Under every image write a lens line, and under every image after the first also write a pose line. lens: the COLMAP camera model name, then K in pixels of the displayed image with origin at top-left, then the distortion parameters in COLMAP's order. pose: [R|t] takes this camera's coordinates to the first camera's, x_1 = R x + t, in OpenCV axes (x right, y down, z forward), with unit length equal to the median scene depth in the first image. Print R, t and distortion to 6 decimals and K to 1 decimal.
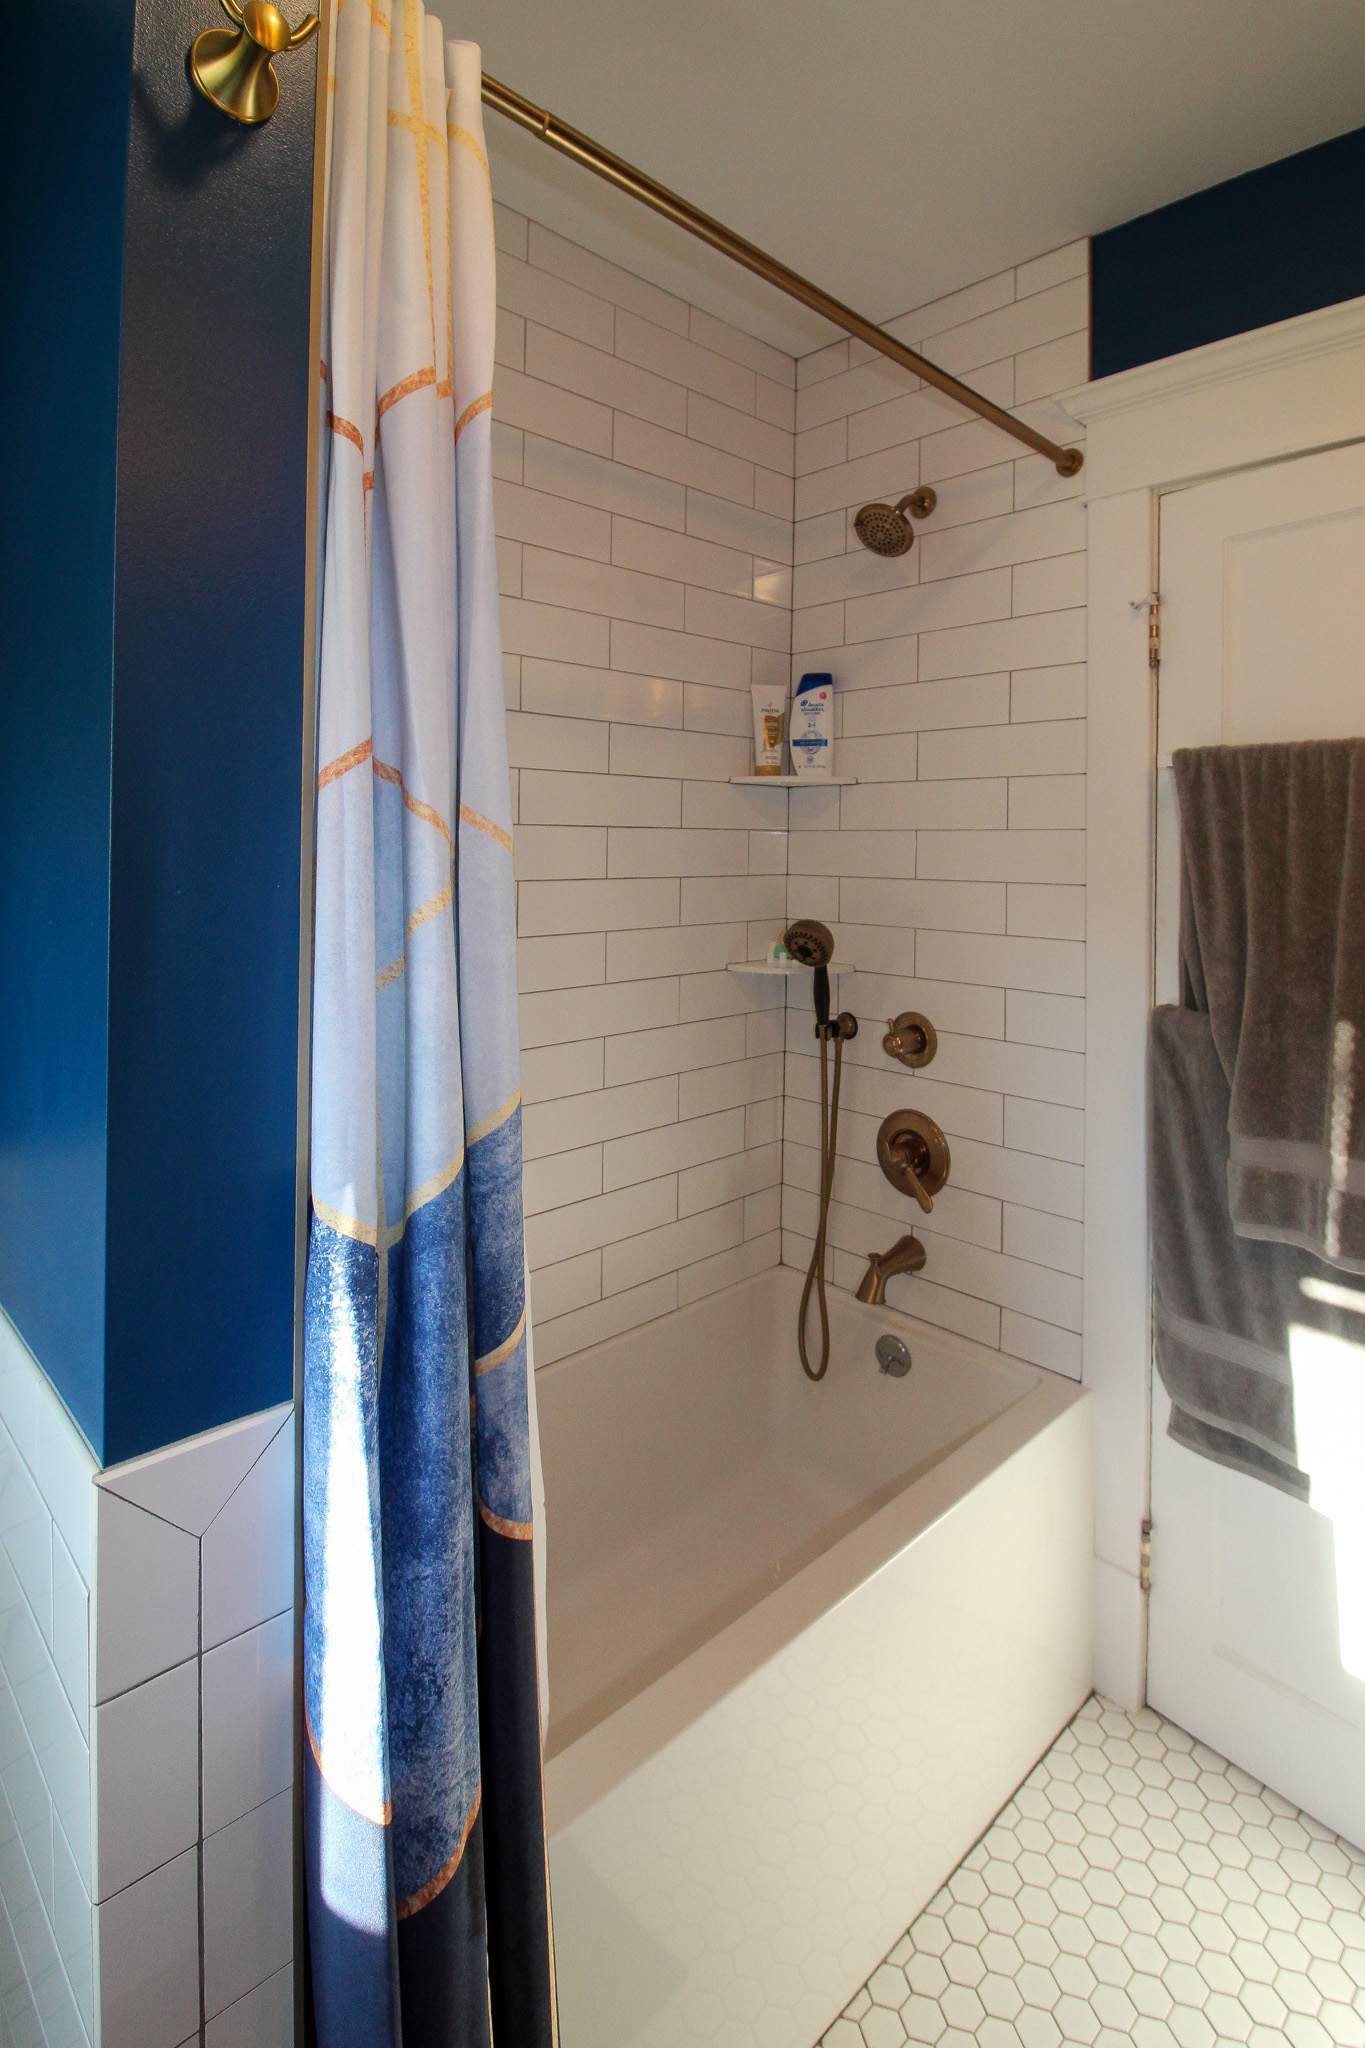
lens RADIAL K [[1009.4, 0, 781.2], [0, 1009.4, 851.1], [0, 0, 1]] dist [0.000310, -0.011721]
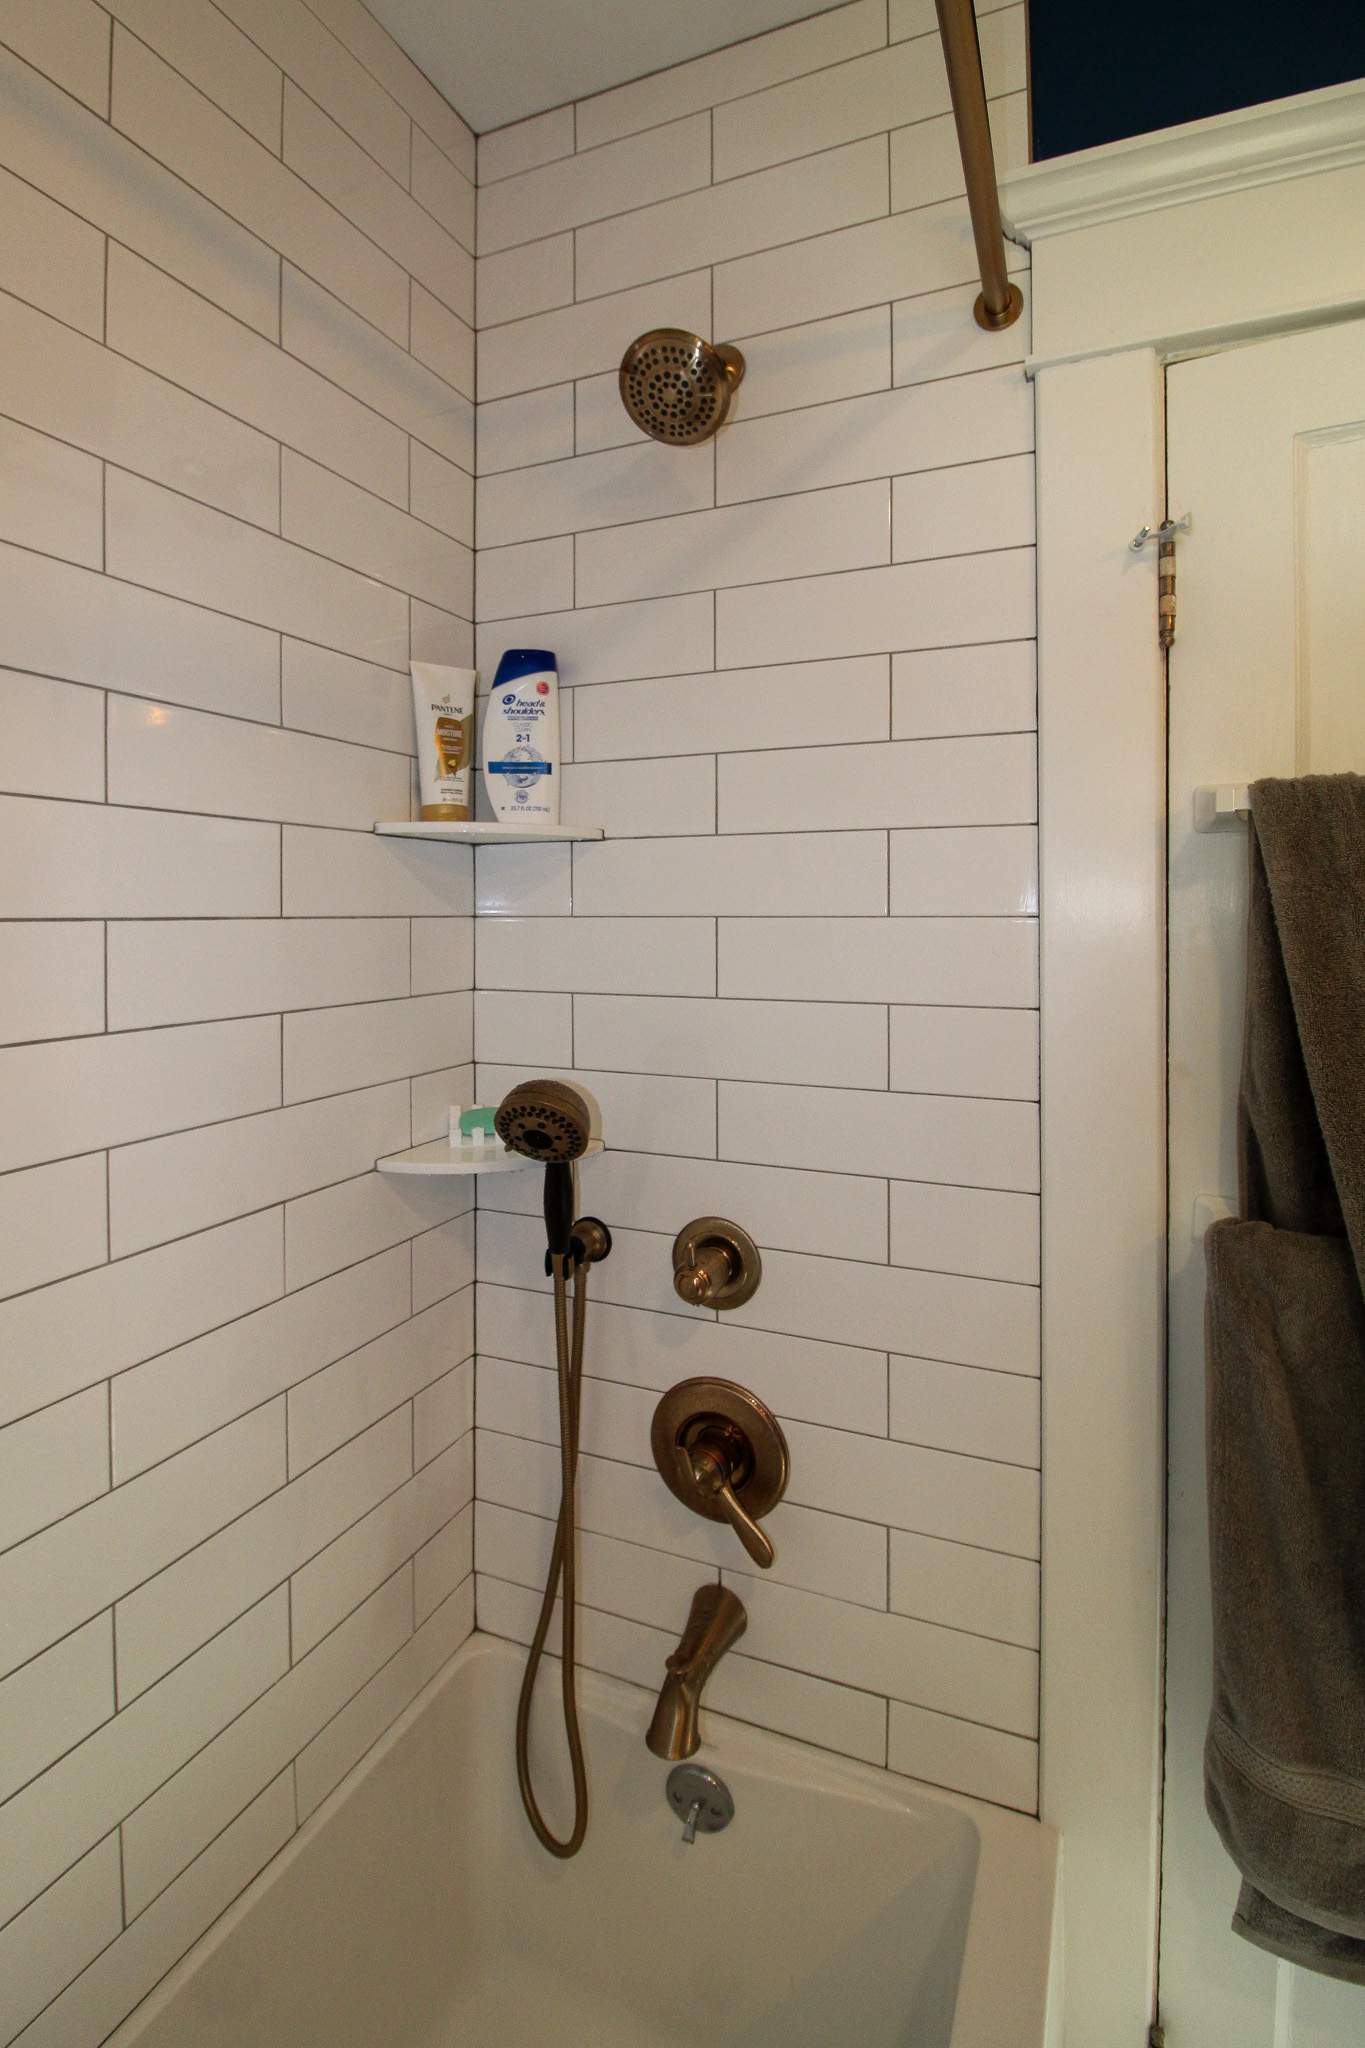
lens RADIAL K [[973.2, 0, 758.7], [0, 973.2, 935.7], [0, 0, 1]] dist [0.000928, -0.009103]
pose [[0.926761, -0.018836, 0.375179, -0.062231], [0.012943, 0.999750, 0.018220, -0.019896], [-0.375429, -0.012030, 0.926773, 0.461435]]
